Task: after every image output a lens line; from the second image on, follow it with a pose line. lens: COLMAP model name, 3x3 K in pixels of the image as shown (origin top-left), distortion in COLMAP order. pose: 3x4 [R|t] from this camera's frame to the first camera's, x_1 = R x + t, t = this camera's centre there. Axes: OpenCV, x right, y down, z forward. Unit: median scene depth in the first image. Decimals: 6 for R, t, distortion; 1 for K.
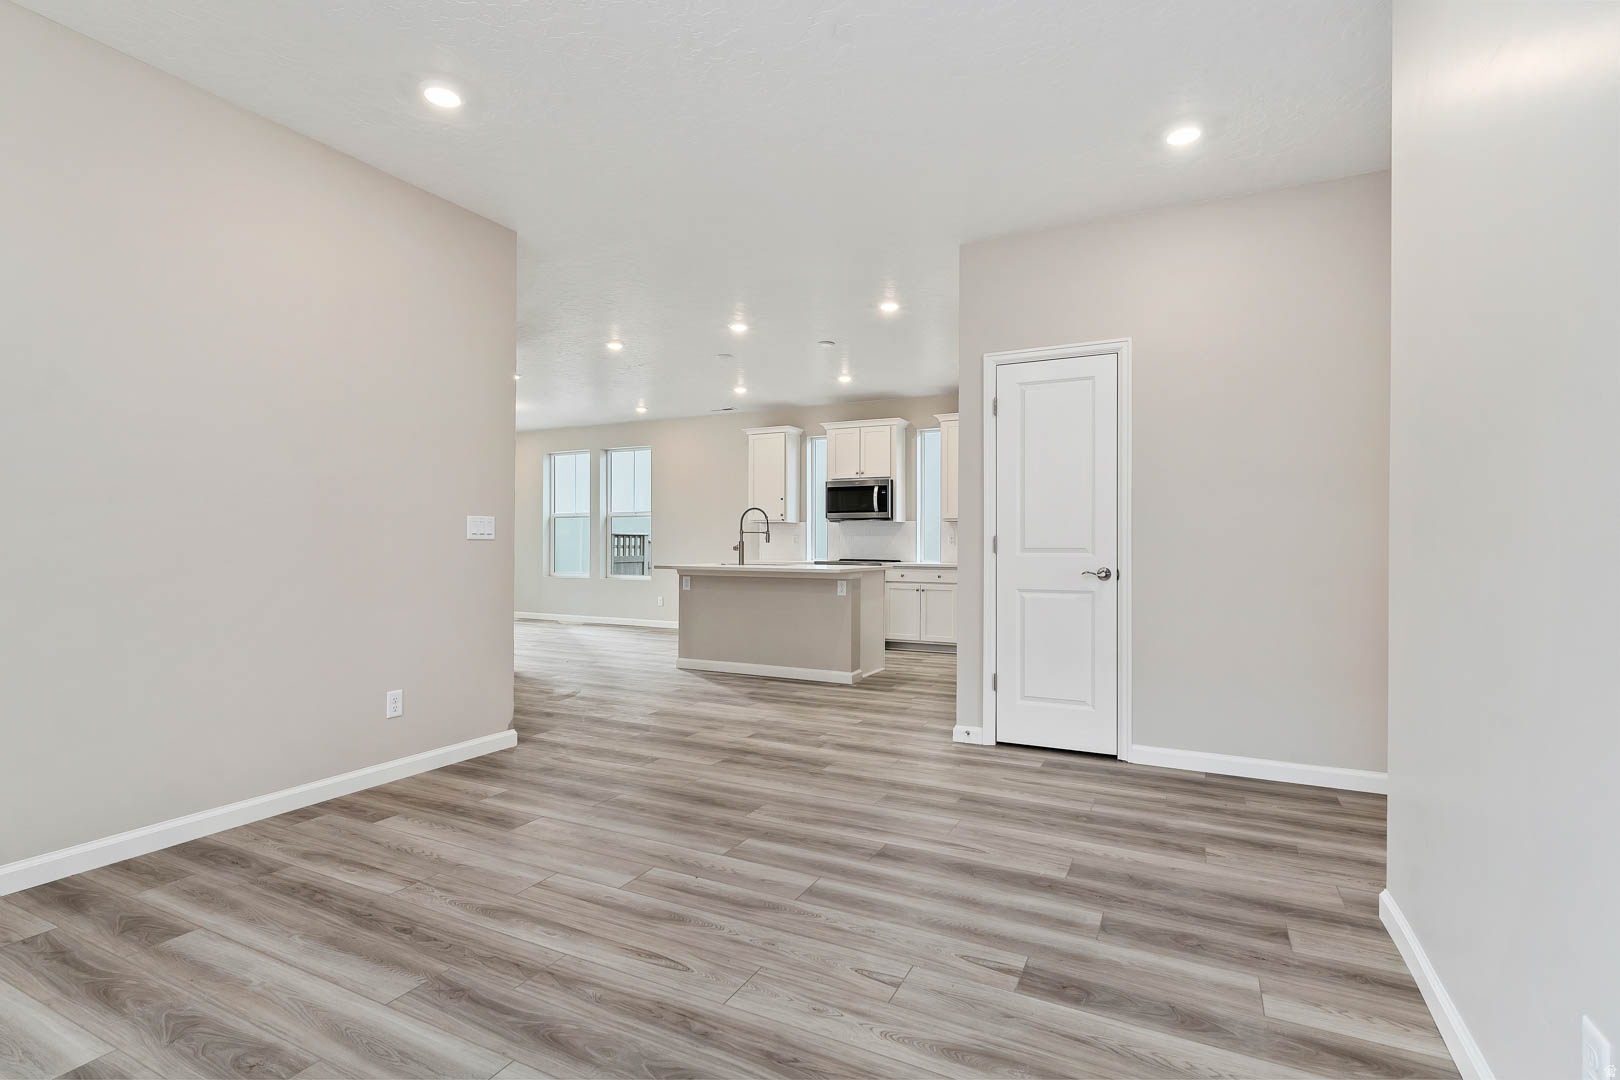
lens RADIAL K [[766.6, 0, 814.8], [0, 766.6, 536.6], [0, 0, 1]] dist [0.003632, 0.000502]
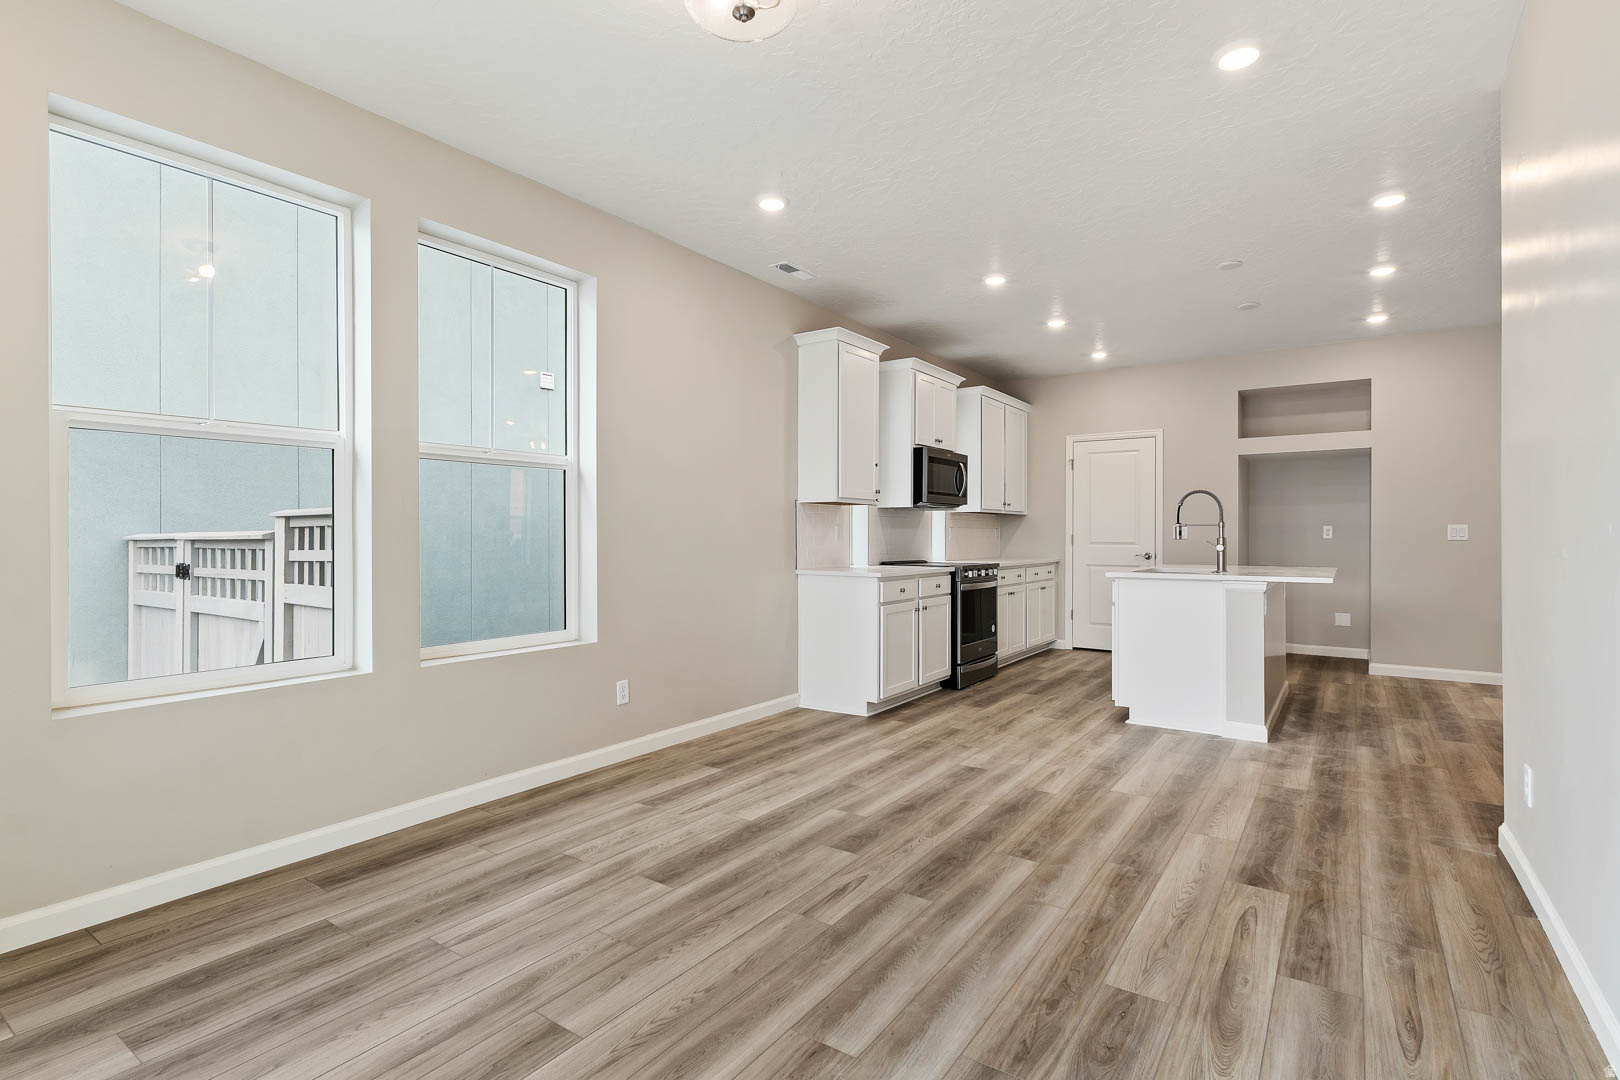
lens RADIAL K [[766.6, 0, 801.7], [0, 766.6, 536.0], [0, 0, 1]] dist [0.003632, 0.000502]
pose [[0.162503, -0.000504, 0.986708, -0.529464], [-0.003744, 0.999992, 0.001127, 0.003677], [-0.986701, -0.003877, 0.162500, 0.793375]]
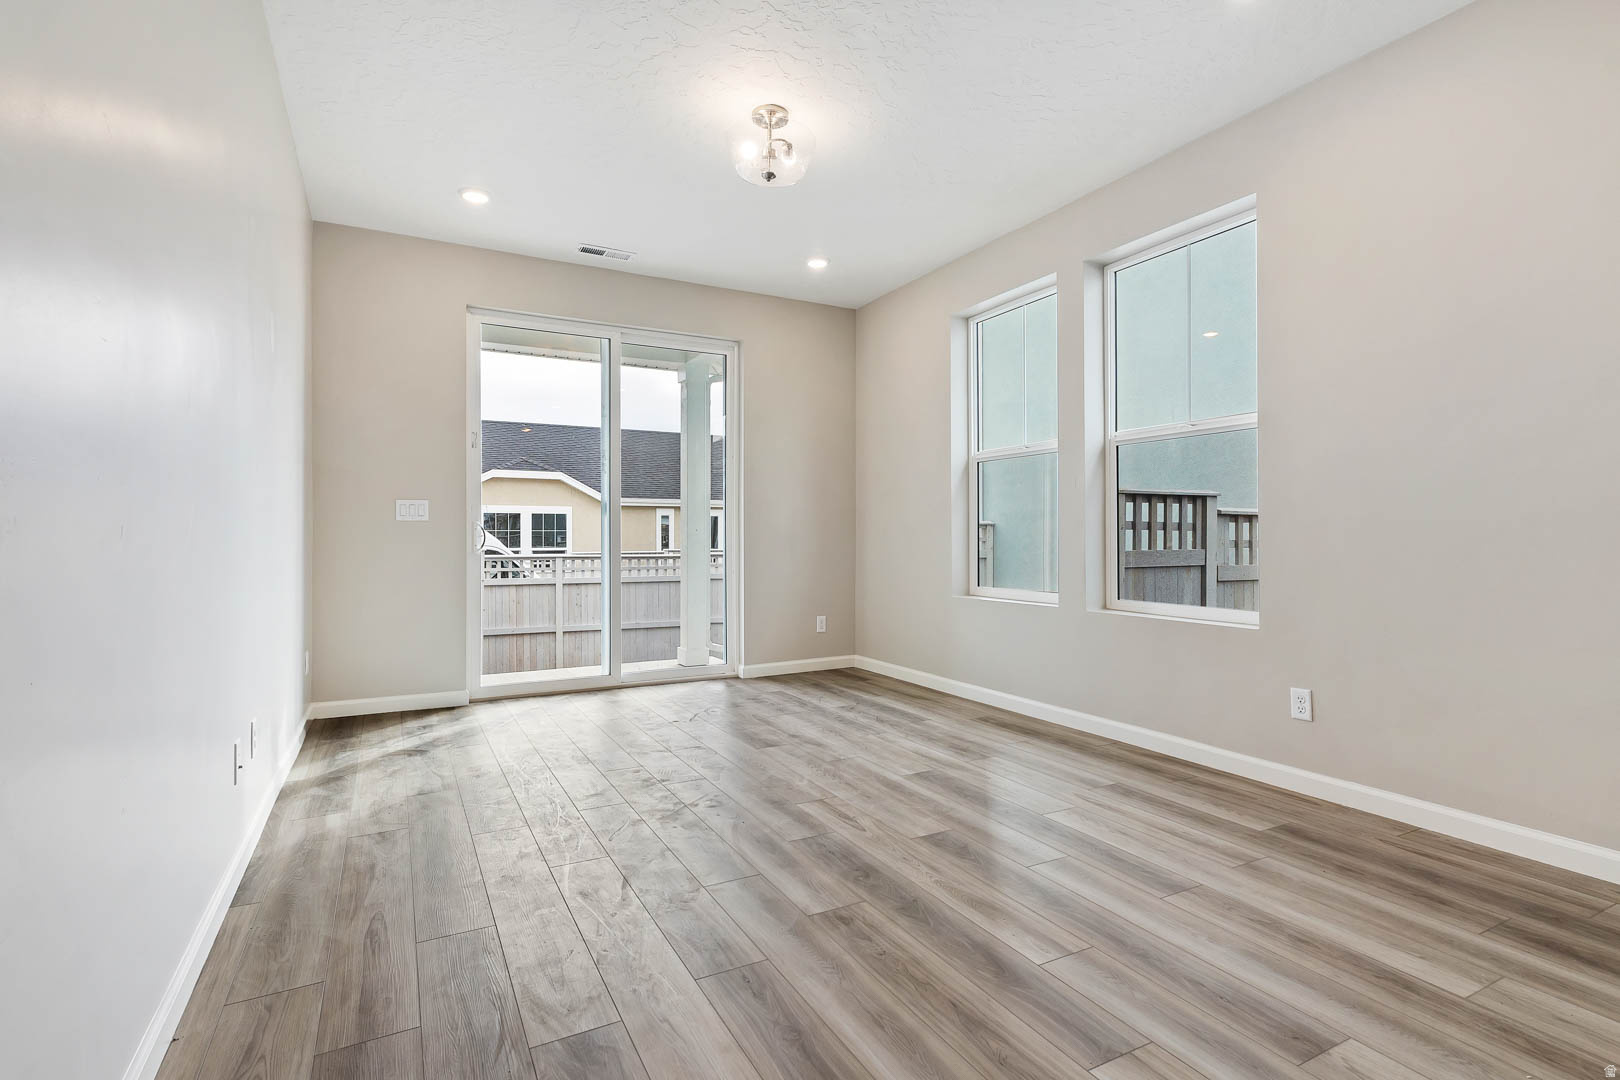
lens RADIAL K [[766.6, 0, 812.6], [0, 766.6, 532.5], [0, 0, 1]] dist [0.003632, 0.000502]
pose [[0.820840, -0.002739, -0.571152, -0.174431], [0.003406, 0.999994, 0.000100, 0.016145], [0.571148, -0.002028, 0.820845, 0.610223]]
